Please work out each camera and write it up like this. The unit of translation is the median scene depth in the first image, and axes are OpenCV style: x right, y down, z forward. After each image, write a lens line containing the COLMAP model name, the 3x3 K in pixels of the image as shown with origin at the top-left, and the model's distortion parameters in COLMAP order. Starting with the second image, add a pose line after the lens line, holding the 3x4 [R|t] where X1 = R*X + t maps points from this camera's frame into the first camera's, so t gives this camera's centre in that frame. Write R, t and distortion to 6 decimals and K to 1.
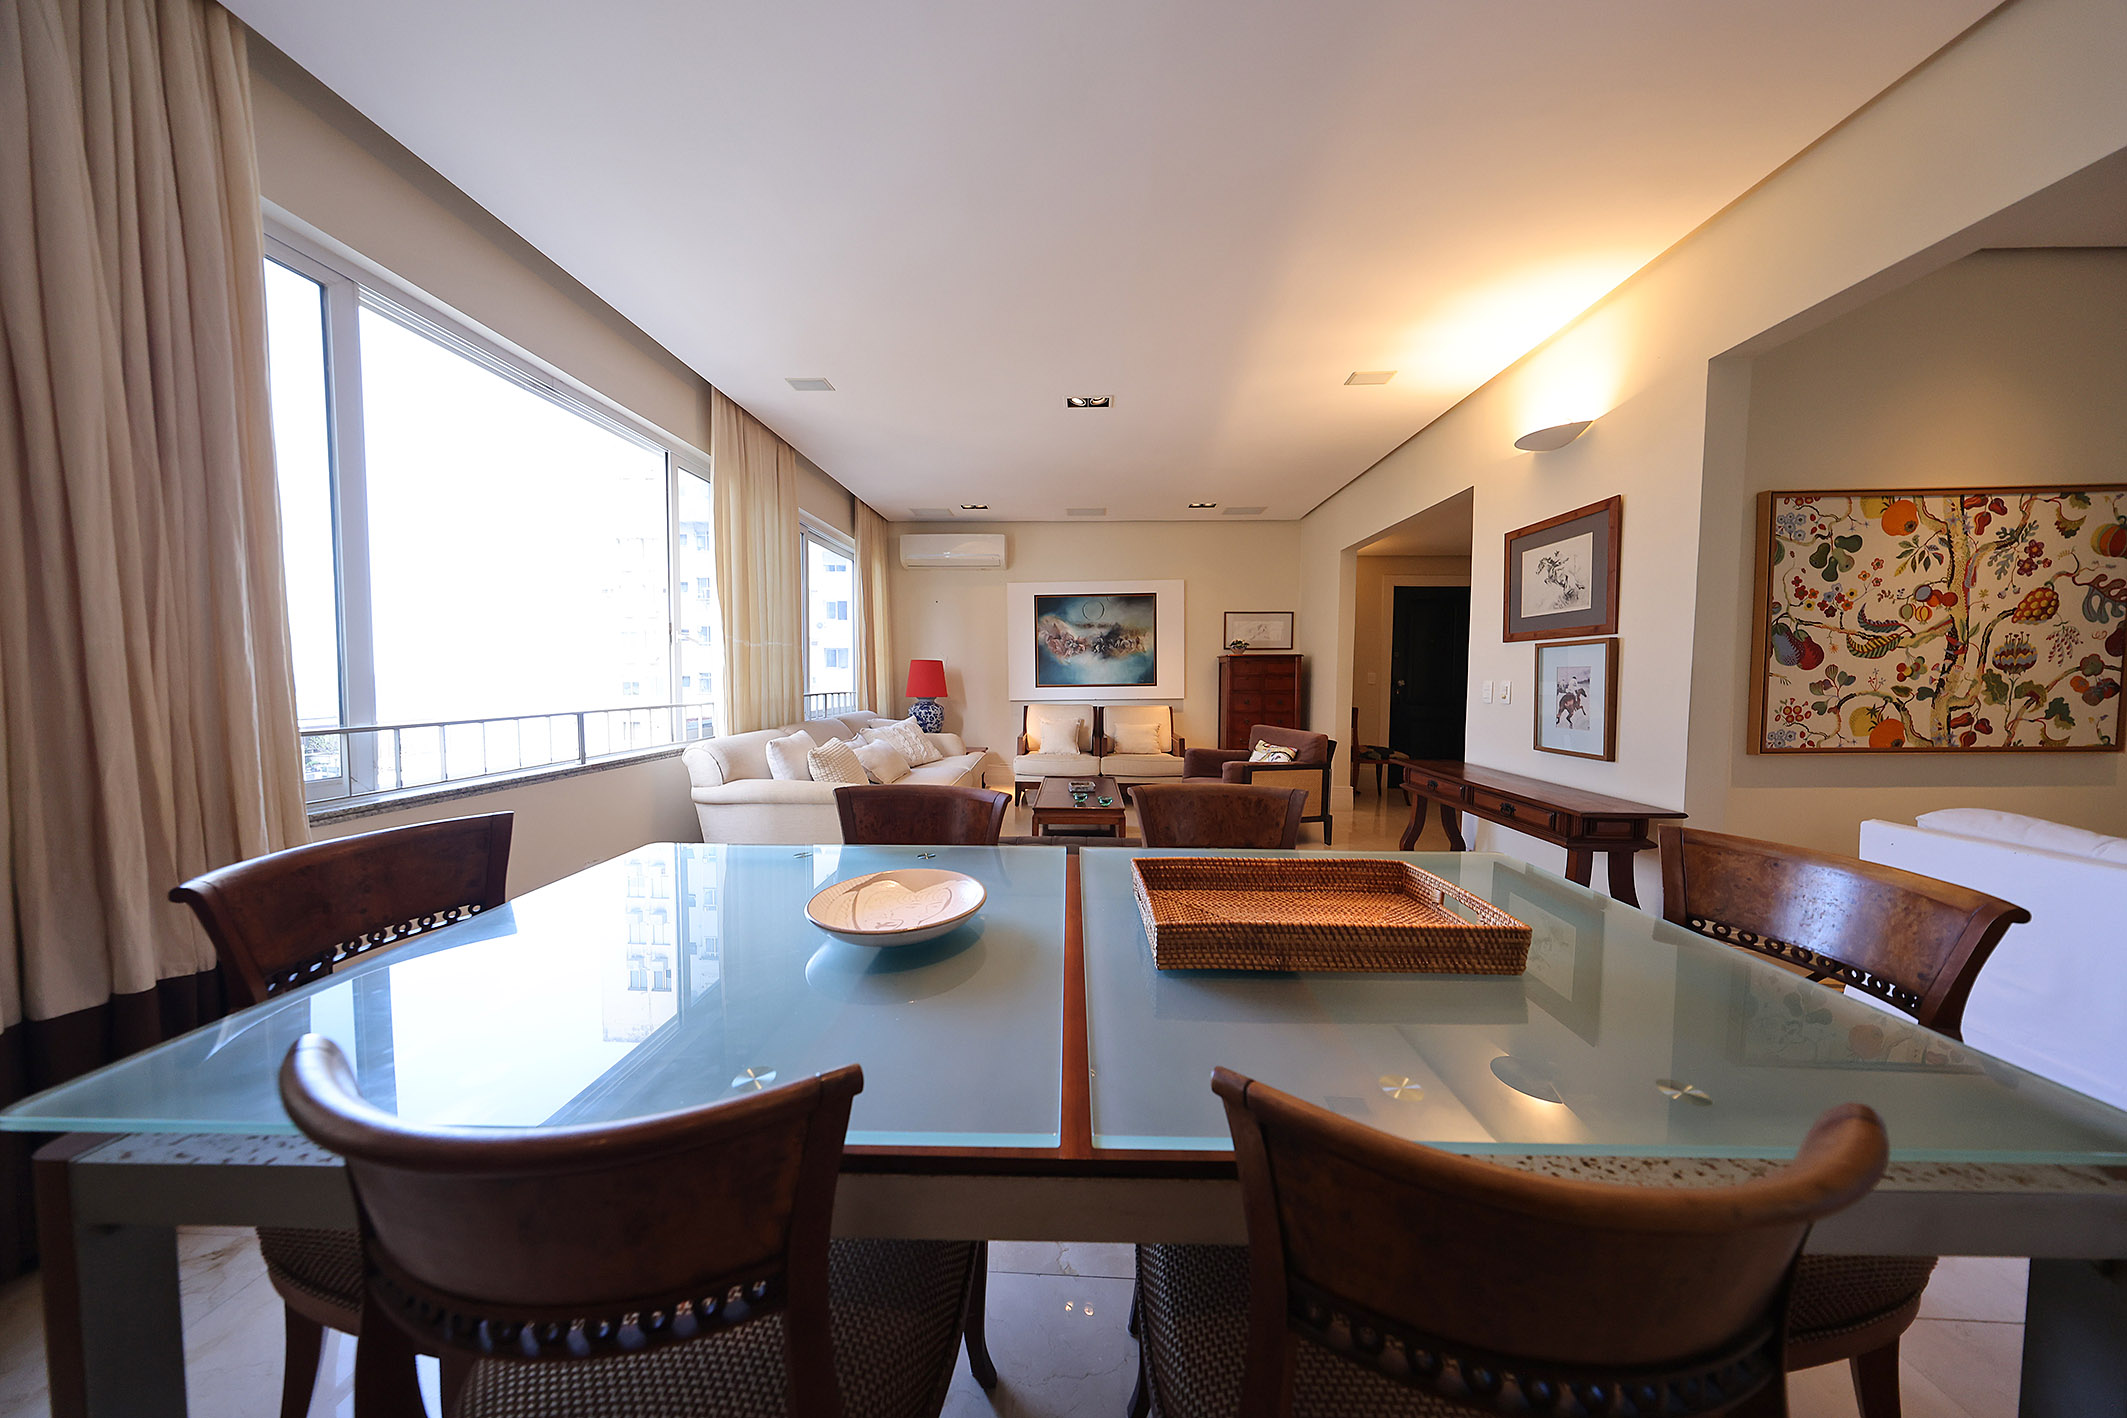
lens RADIAL K [[605.5, 0, 1059.1], [0, 605.5, 702.0], [0, 0, 1]] dist [-0.001696, -0.000203]
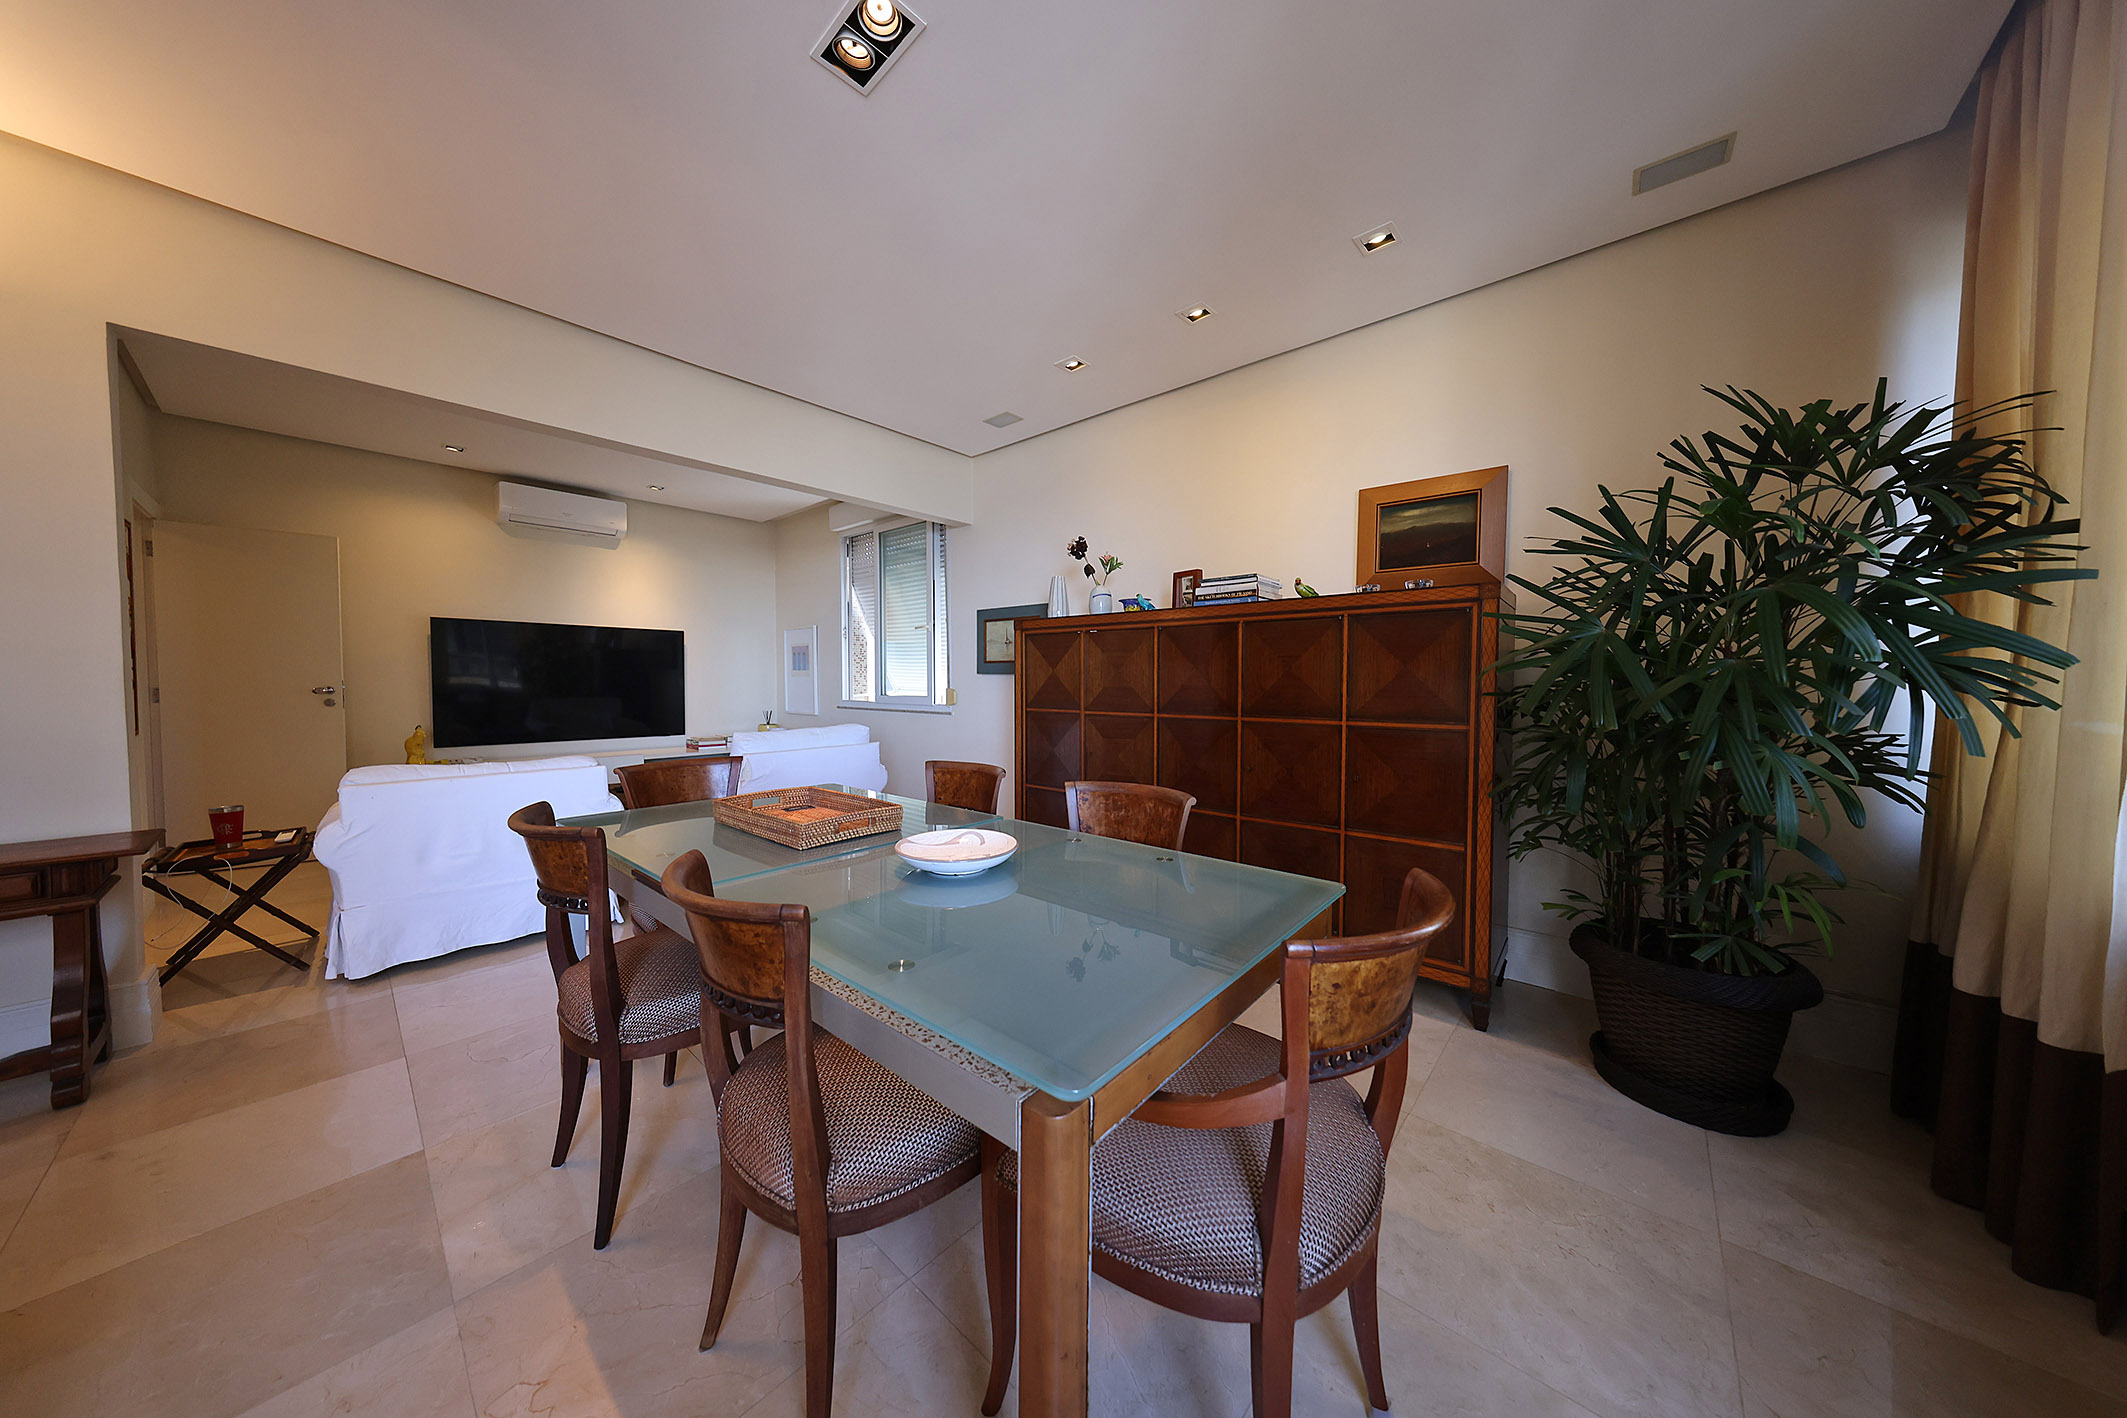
lens RADIAL K [[652.2, 0, 1064.2], [0, 652.2, 702.2], [0, 0, 1]] dist [0.004567, -0.000339]
pose [[-0.769829, -0.031290, 0.637482, -0.448614], [0.023346, 0.996749, 0.077118, -0.035300], [-0.637823, 0.074251, -0.766596, 0.615259]]
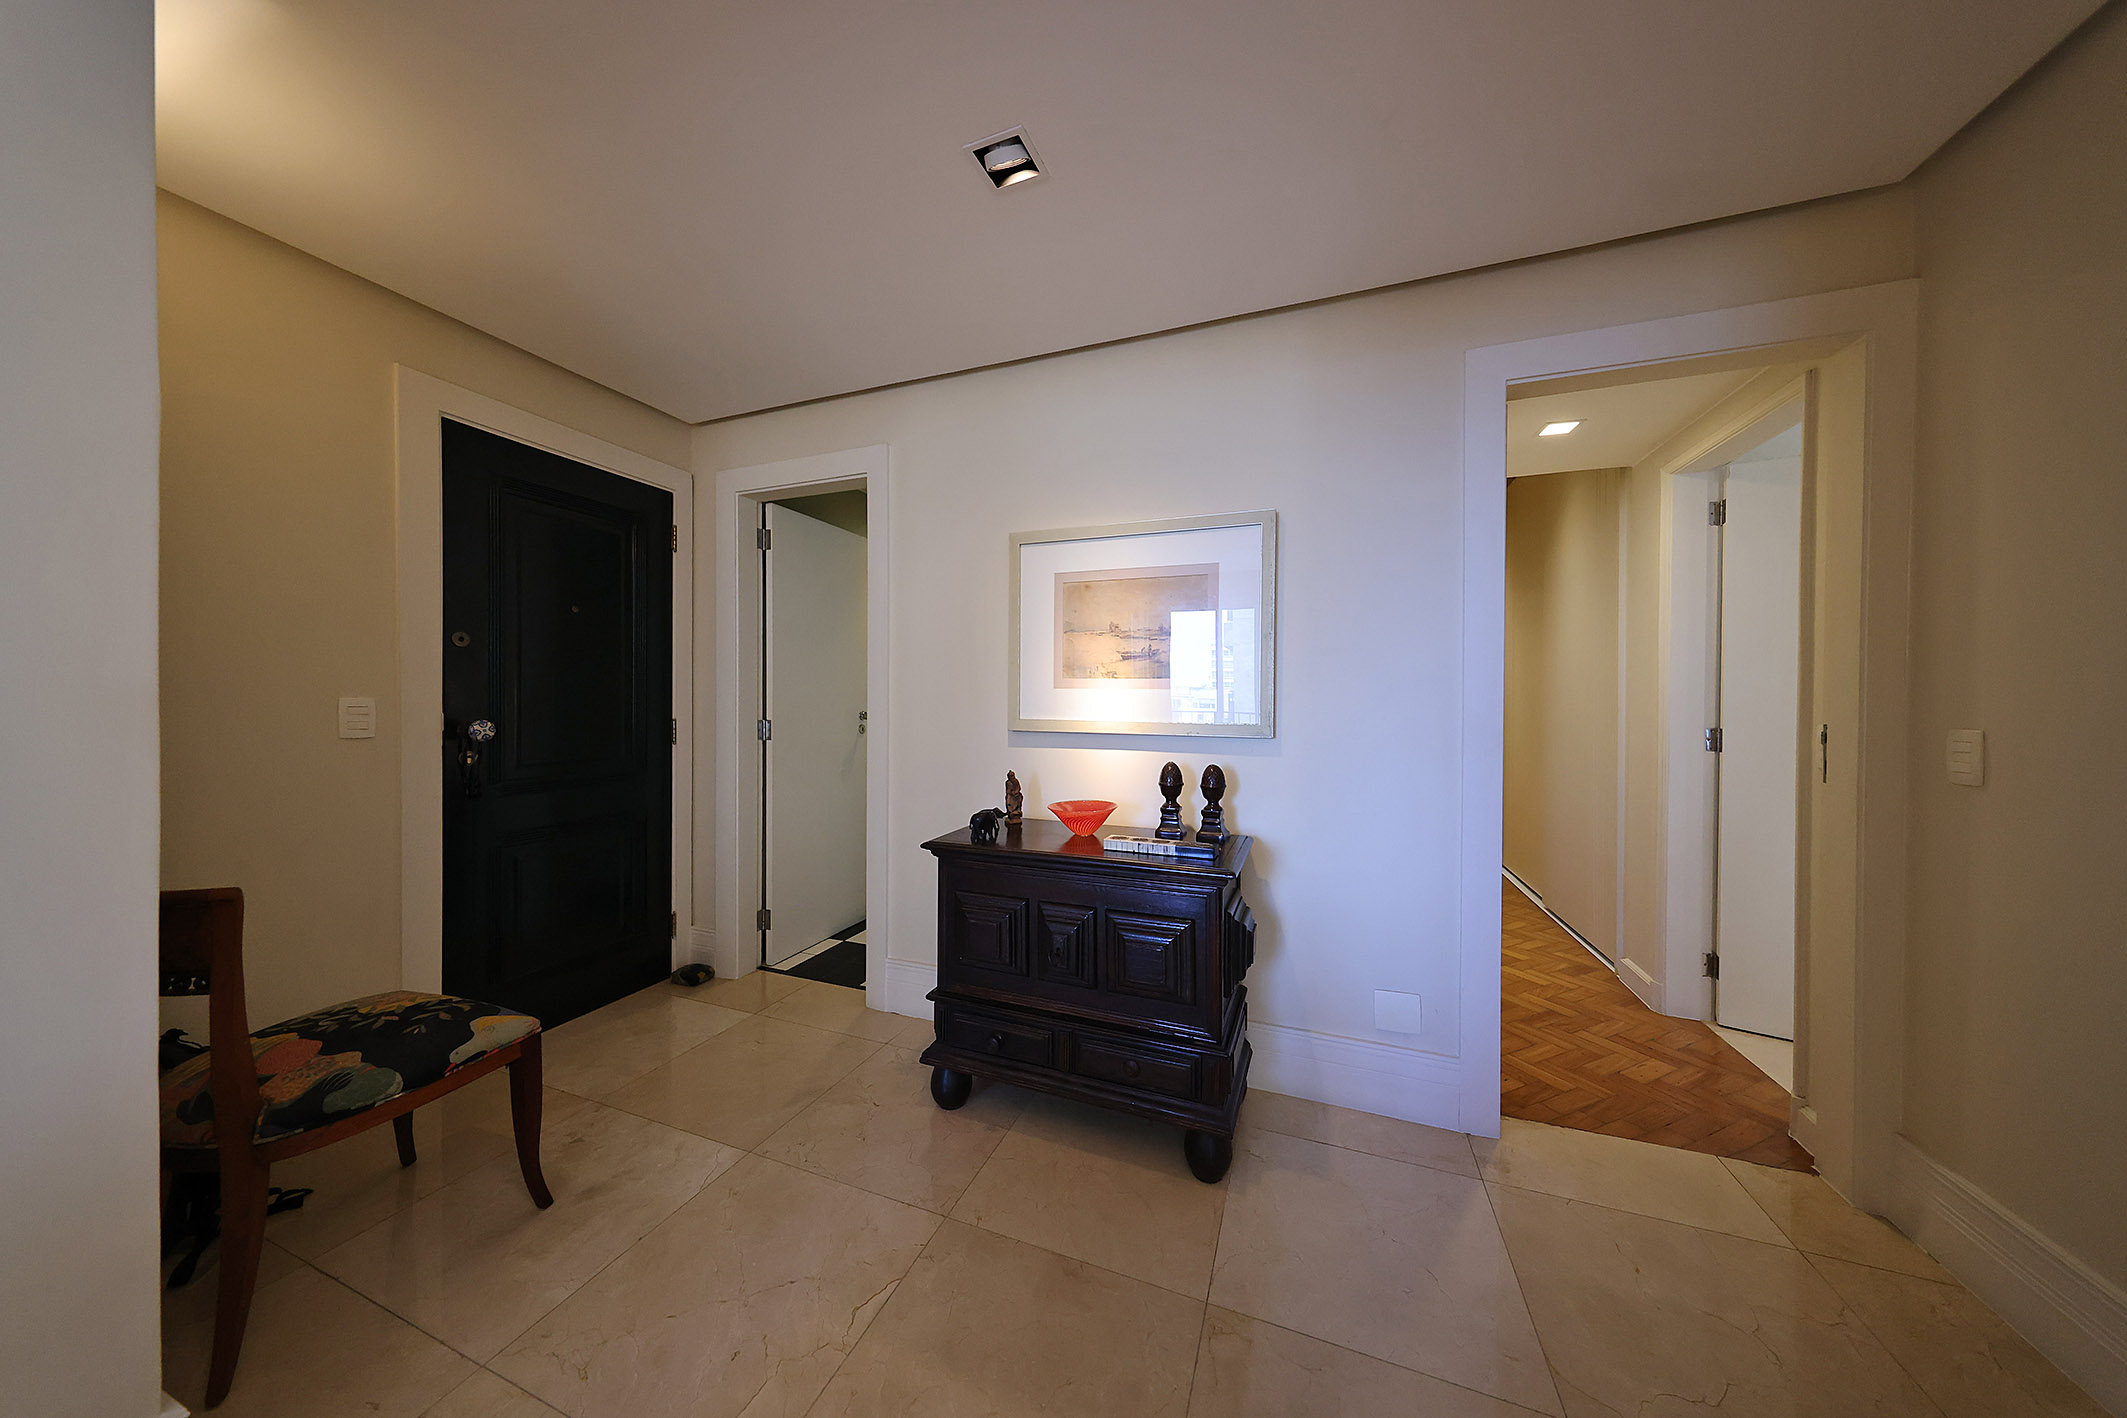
lens RADIAL K [[652.8, 0, 1079.0], [0, 652.8, 704.4], [0, 0, 1]] dist [0.004254, -0.000748]
pose [[0.287230, -0.012804, 0.957776, 0.684412], [0.039483, 0.999219, 0.001517, -0.068454], [-0.957047, 0.037381, 0.287512, 1.260569]]
